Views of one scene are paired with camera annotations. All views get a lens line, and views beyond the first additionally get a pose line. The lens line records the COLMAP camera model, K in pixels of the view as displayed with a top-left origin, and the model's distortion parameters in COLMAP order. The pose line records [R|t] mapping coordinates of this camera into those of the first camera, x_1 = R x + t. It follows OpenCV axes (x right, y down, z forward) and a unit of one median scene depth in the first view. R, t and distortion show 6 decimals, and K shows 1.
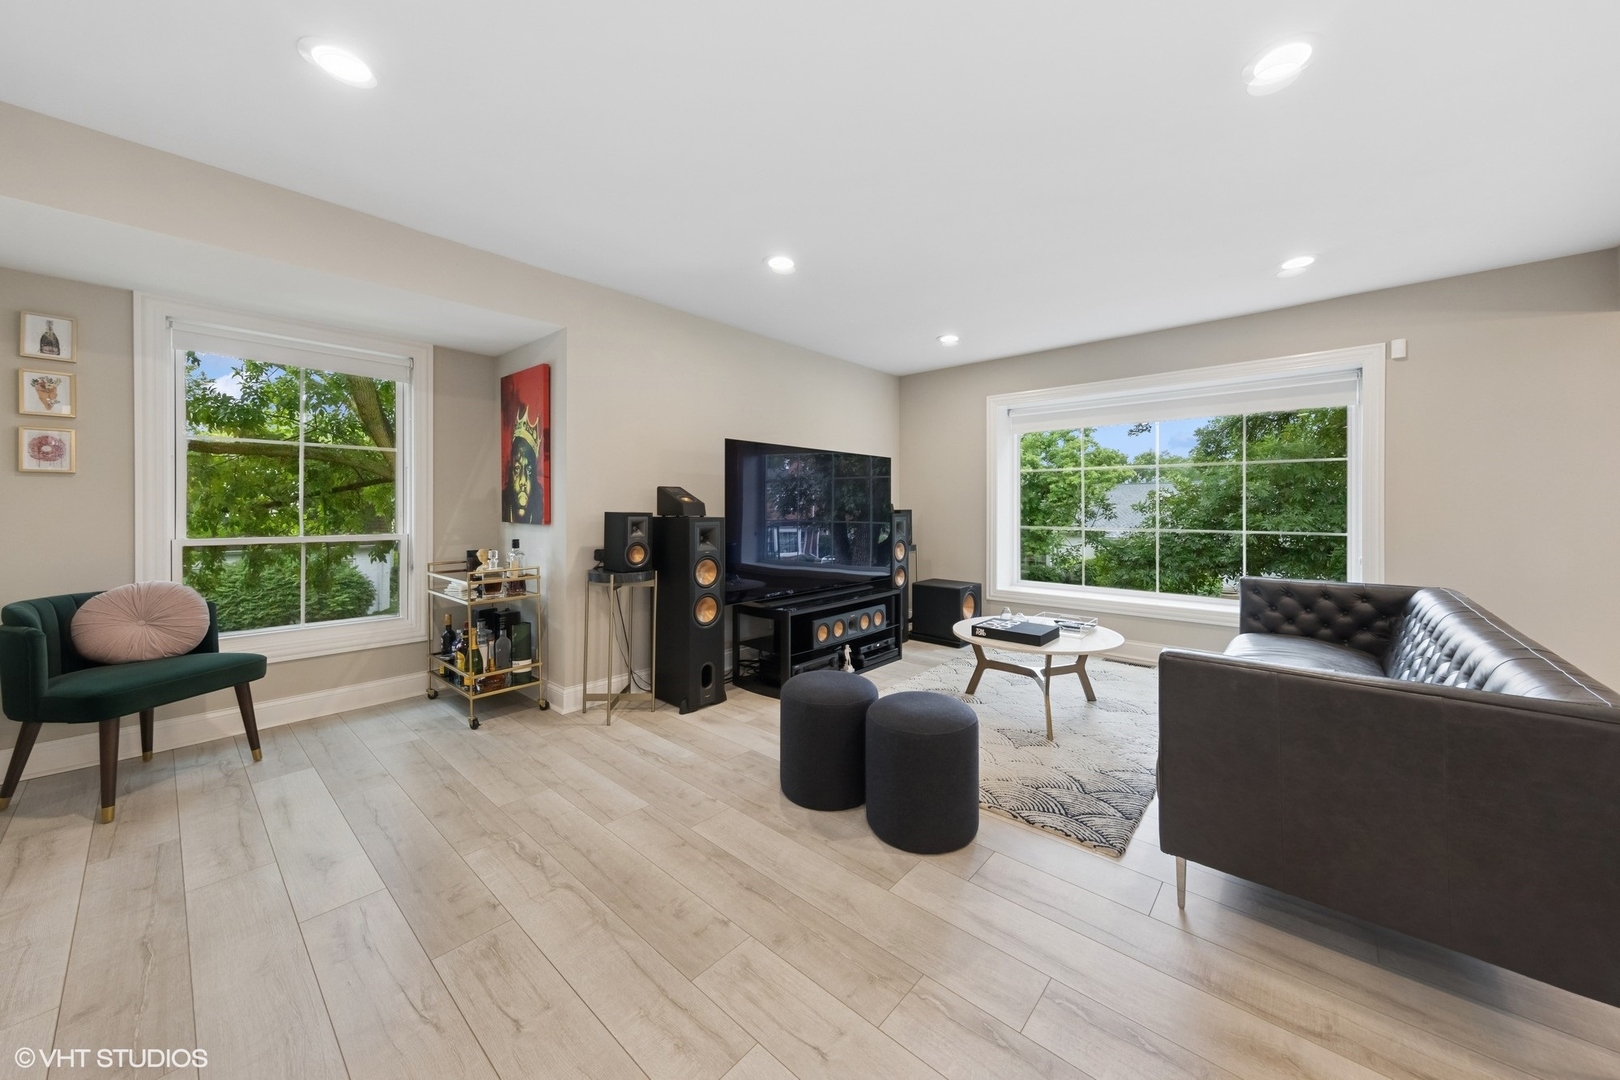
lens RADIAL K [[556.7, 0, 830.8], [0, 556.7, 505.6], [0, 0, 1]] dist [0.006861, 0.000033]
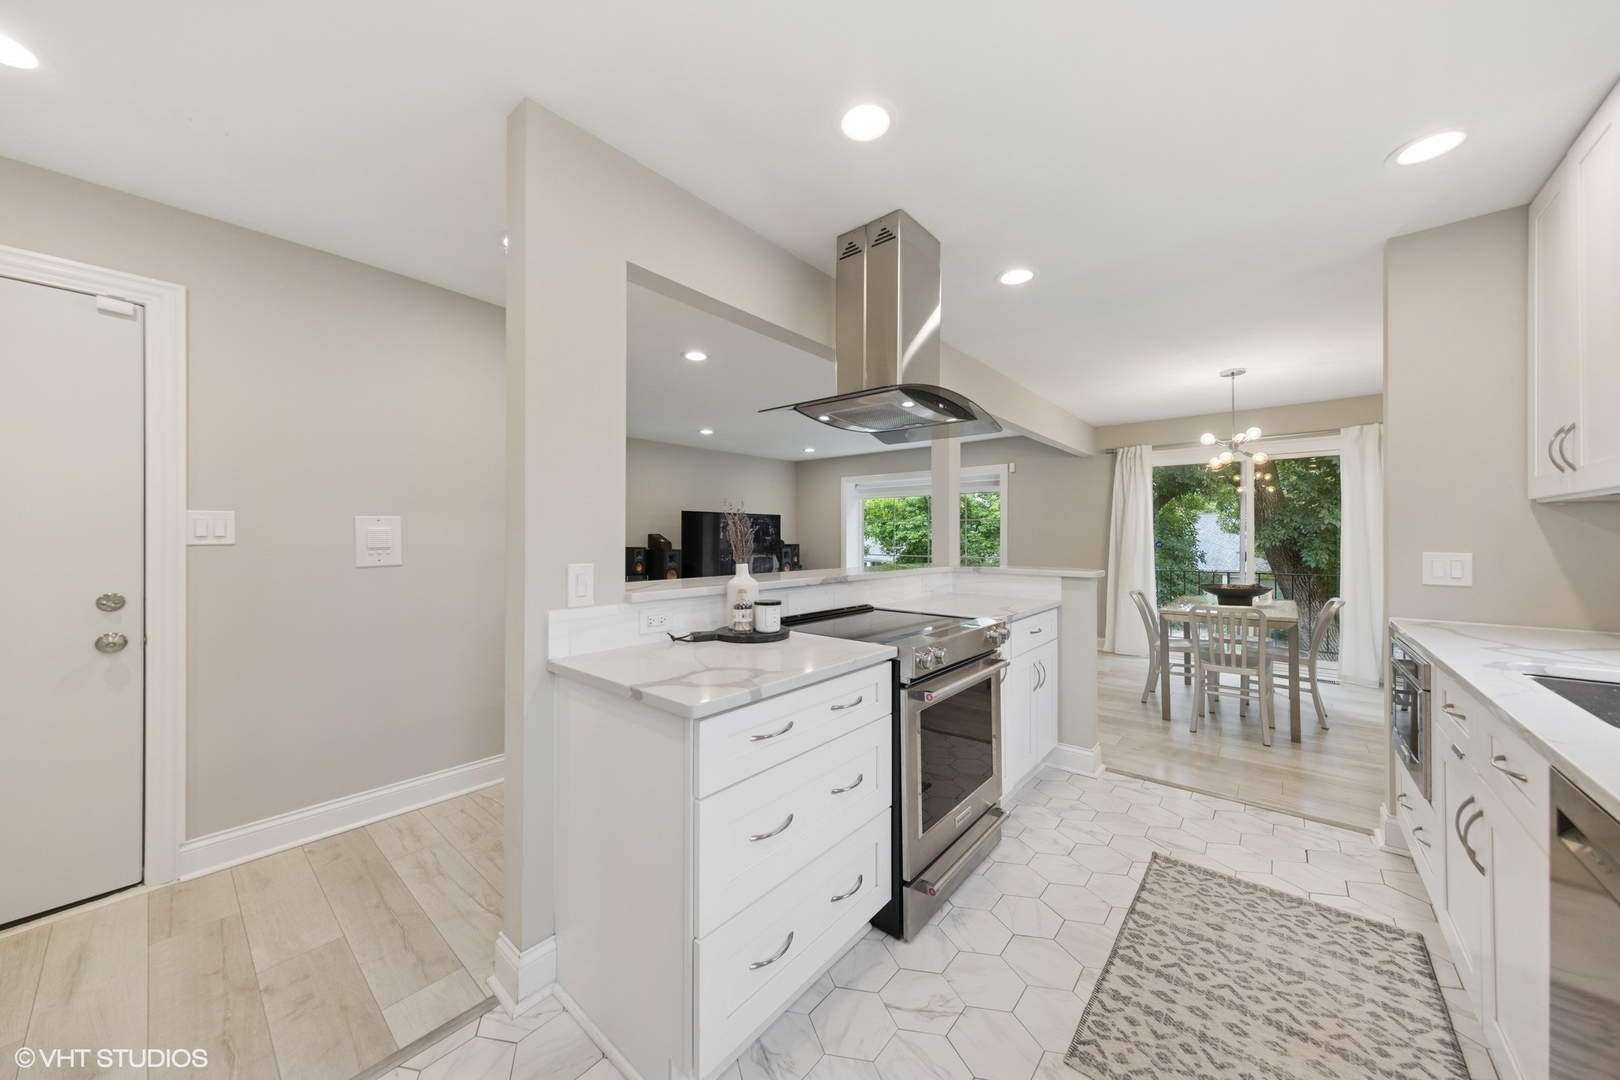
lens RADIAL K [[556.7, 0, 809.3], [0, 556.7, 533.0], [0, 0, 1]] dist [0.006861, 0.000033]
pose [[0.999999, 0.000336, -0.001247, 0.292121], [-0.000341, 0.999991, -0.004112, -0.032235], [0.001246, 0.004112, 0.999991, -1.082849]]
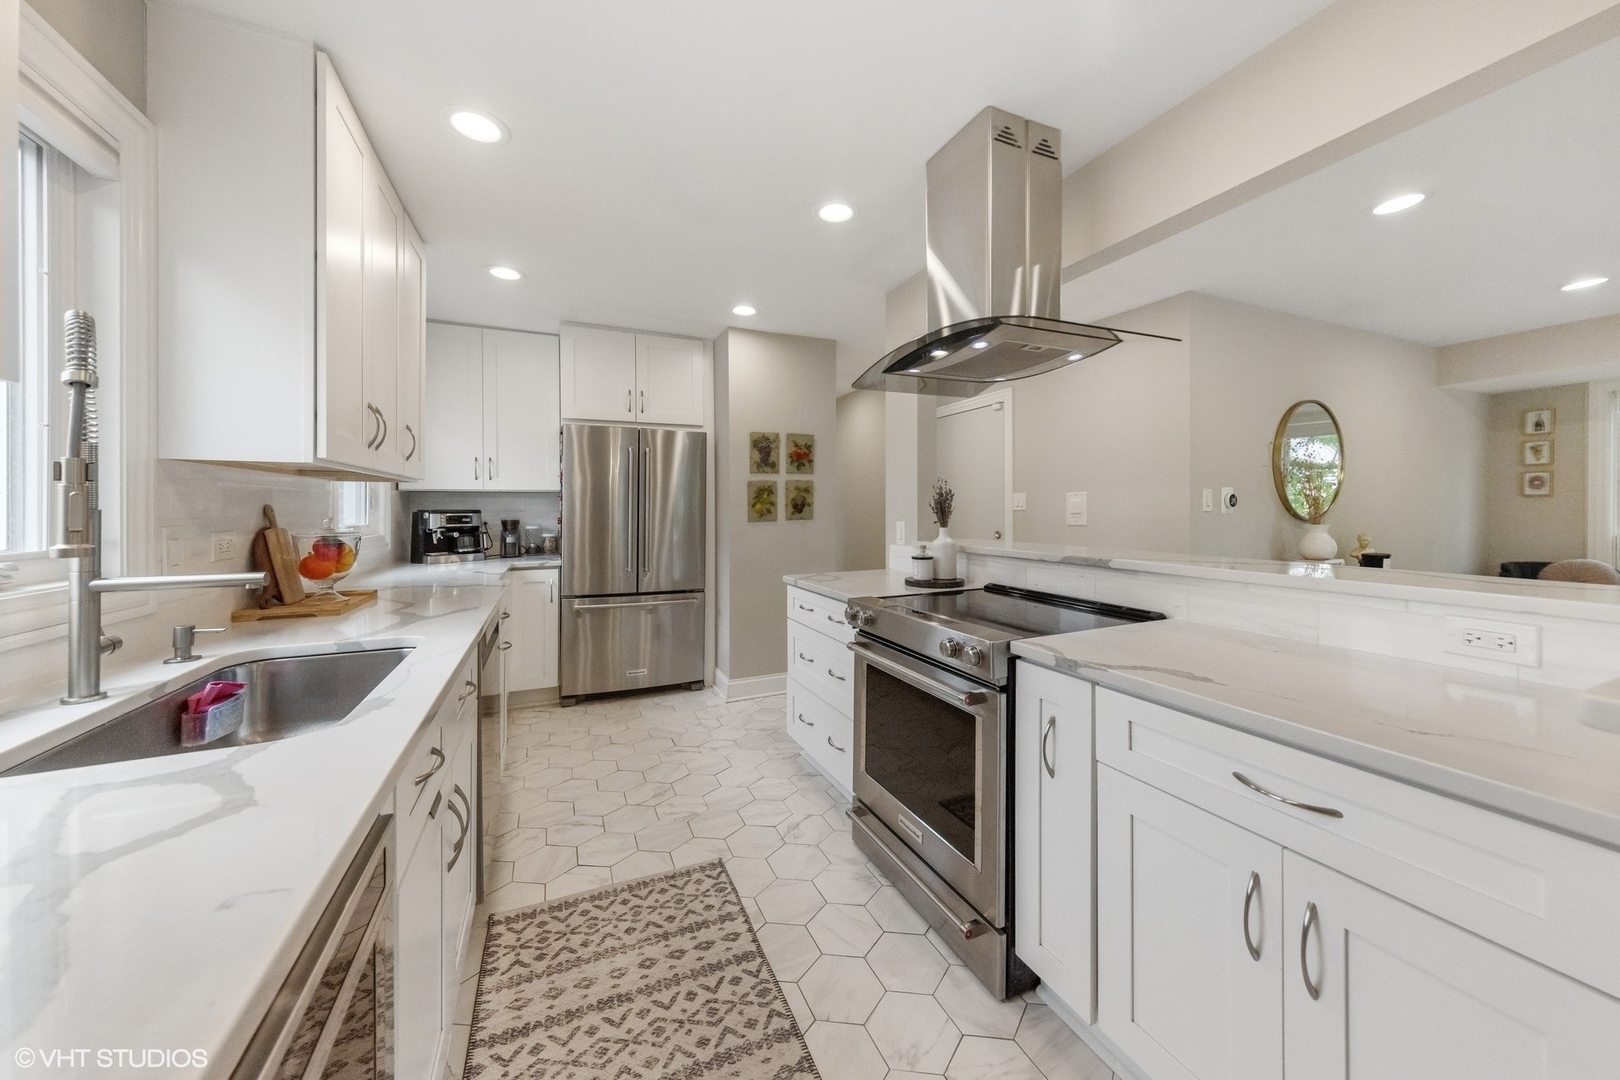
lens RADIAL K [[556.7, 0, 810.6], [0, 556.7, 509.6], [0, 0, 1]] dist [0.006861, 0.000033]
pose [[-0.424809, 0.005578, -0.905266, 1.008807], [0.010860, 0.999940, 0.001065, -0.029731], [0.905218, -0.009379, -0.424844, -0.295654]]
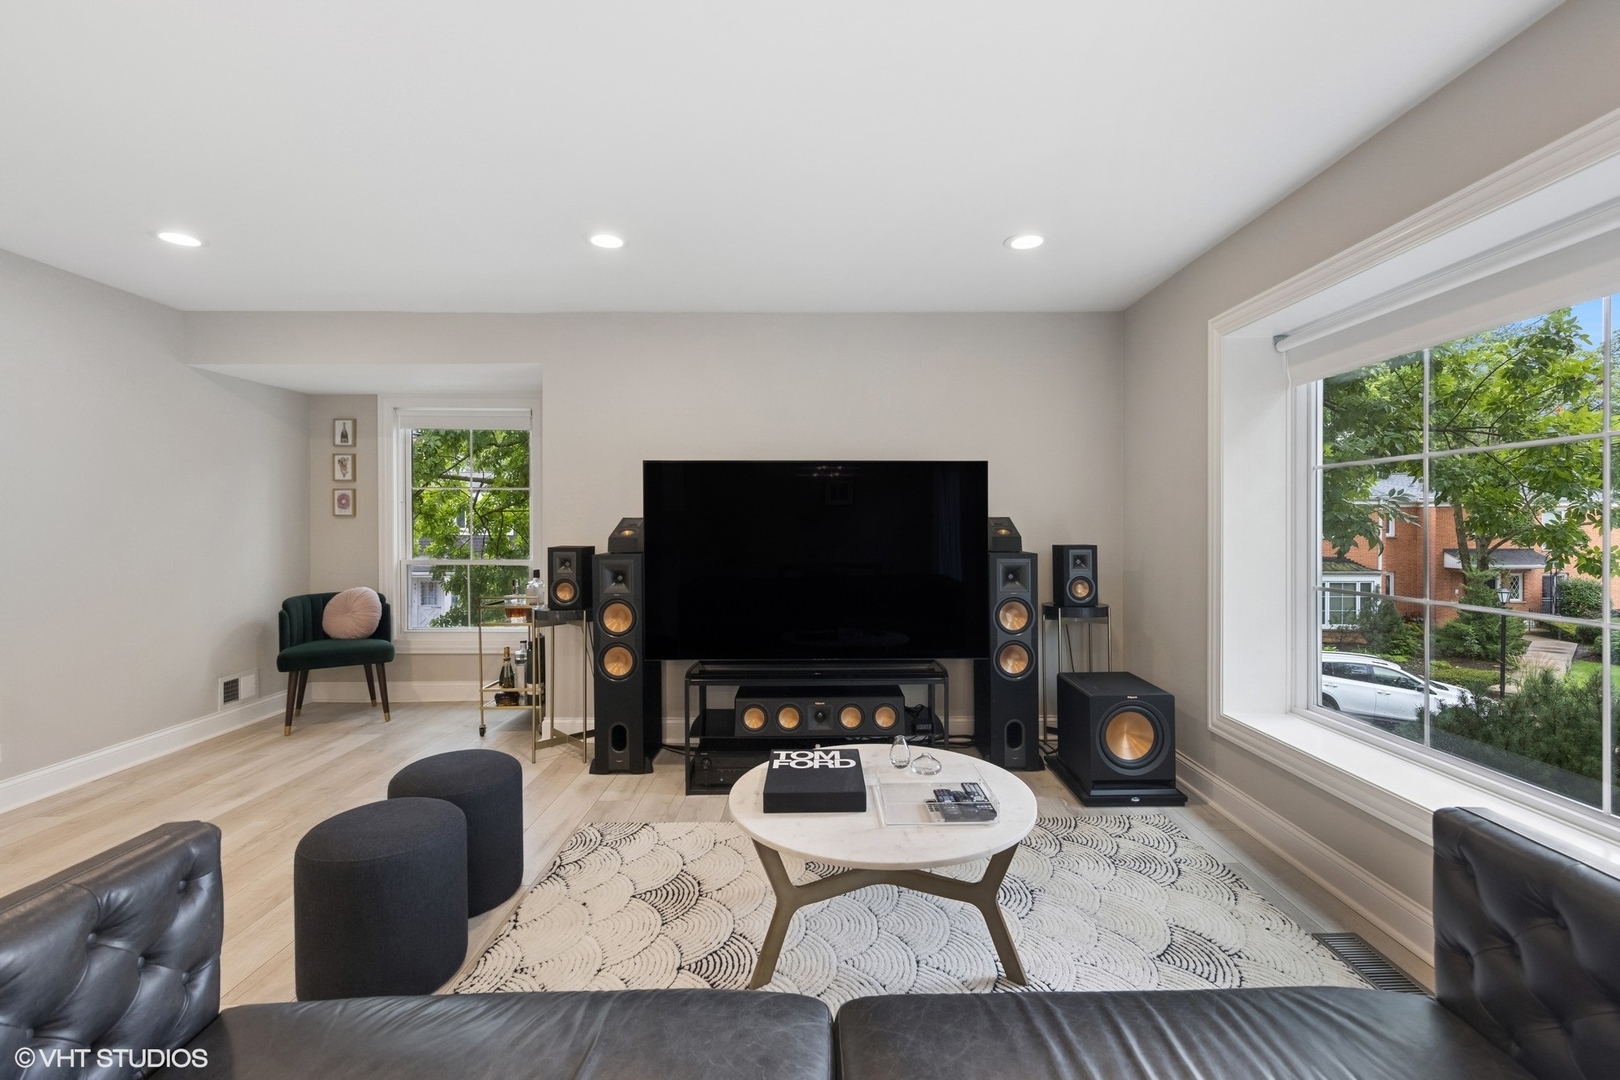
lens RADIAL K [[729.9, 0, 834.6], [0, 729.9, 525.3], [0, 0, 1]] dist [0.003165, -0.000539]
pose [[0.668734, -0.001038, -0.743501, 0.852868], [0.002538, 0.999996, 0.000886, -0.023599], [0.743498, -0.002479, 0.668734, 0.502222]]
